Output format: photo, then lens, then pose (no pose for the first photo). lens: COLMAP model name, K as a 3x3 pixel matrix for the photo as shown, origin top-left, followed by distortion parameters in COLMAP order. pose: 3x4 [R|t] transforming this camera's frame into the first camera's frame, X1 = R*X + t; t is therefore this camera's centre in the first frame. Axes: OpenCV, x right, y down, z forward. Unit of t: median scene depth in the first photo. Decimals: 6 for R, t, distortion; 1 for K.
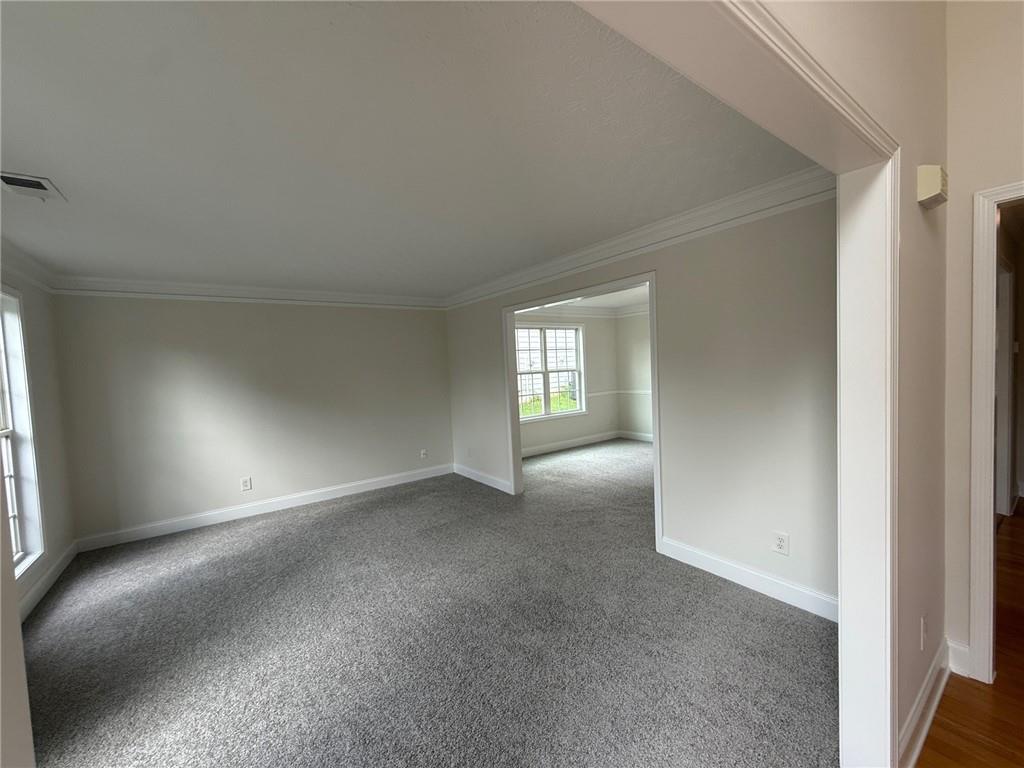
lens RADIAL K [[410.4, 0, 516.5], [0, 410.4, 382.8], [0, 0, 1]] dist [0.001735, -0.000264]
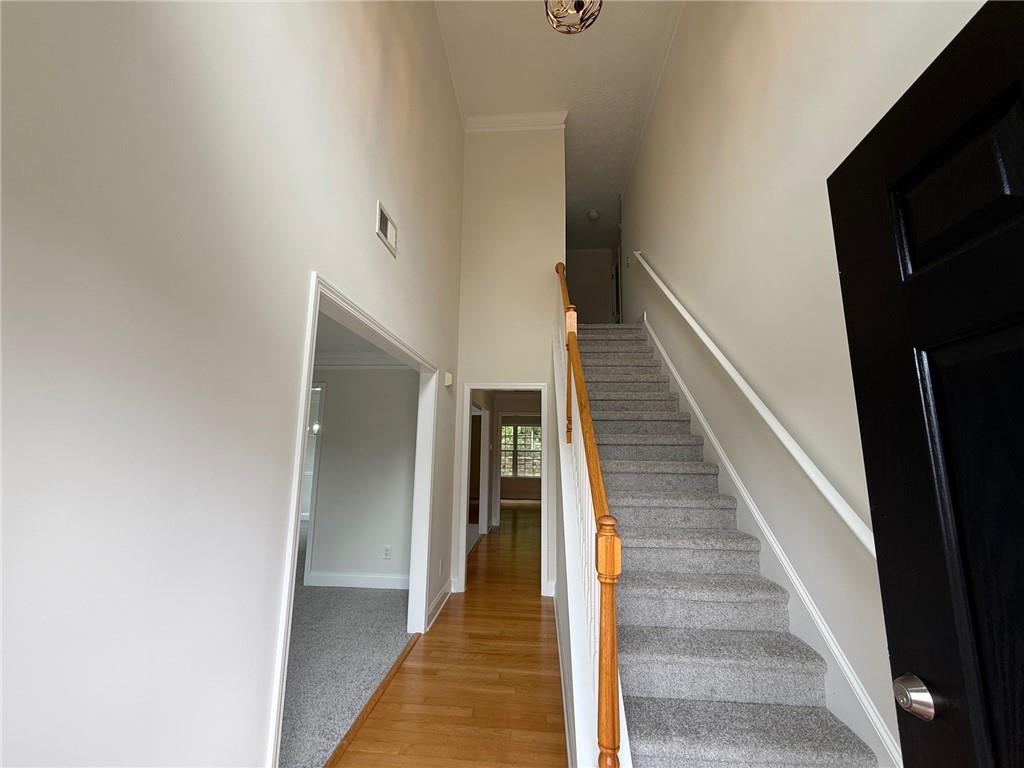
lens RADIAL K [[410.4, 0, 514.7], [0, 410.4, 385.0], [0, 0, 1]] dist [0.001735, -0.000264]
pose [[0.647511, 0.177466, 0.741104, -0.615359], [-0.007018, 0.973853, -0.227069, 0.130198], [-0.762024, 0.141829, 0.631826, -0.899135]]
